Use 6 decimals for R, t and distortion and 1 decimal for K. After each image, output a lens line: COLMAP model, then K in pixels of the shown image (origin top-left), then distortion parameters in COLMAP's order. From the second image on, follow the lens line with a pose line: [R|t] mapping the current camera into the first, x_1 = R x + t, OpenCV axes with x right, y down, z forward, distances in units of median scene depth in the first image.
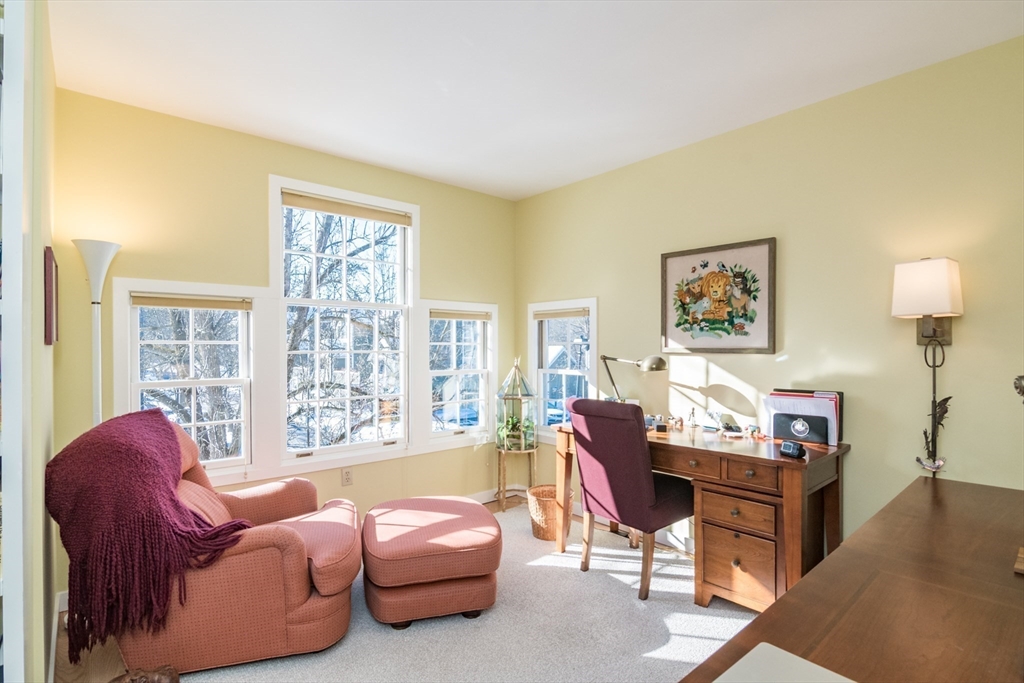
lens RADIAL K [[502.6, 0, 506.7], [0, 502.6, 345.1], [0, 0, 1]] dist [-0.012263, -0.000222]
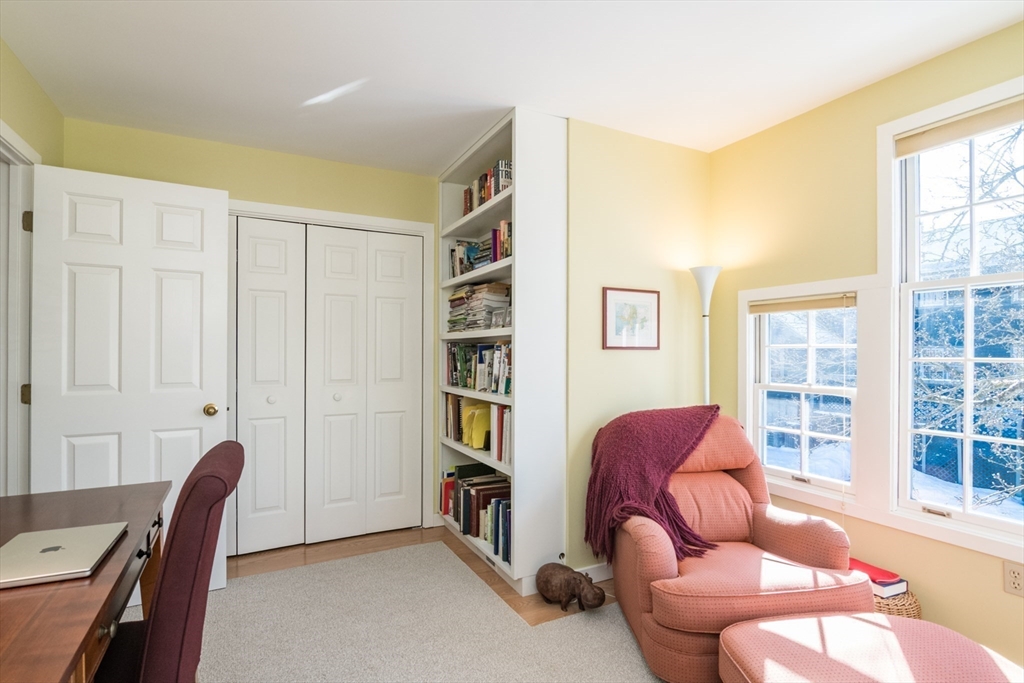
lens RADIAL K [[502.6, 0, 506.7], [0, 502.6, 345.1], [0, 0, 1]] dist [-0.012263, -0.000222]
pose [[-0.239053, -0.009438, -0.970961, 0.457571], [-0.001357, 0.999955, -0.009386, 0.002327], [0.971006, -0.000926, -0.239055, 0.717123]]
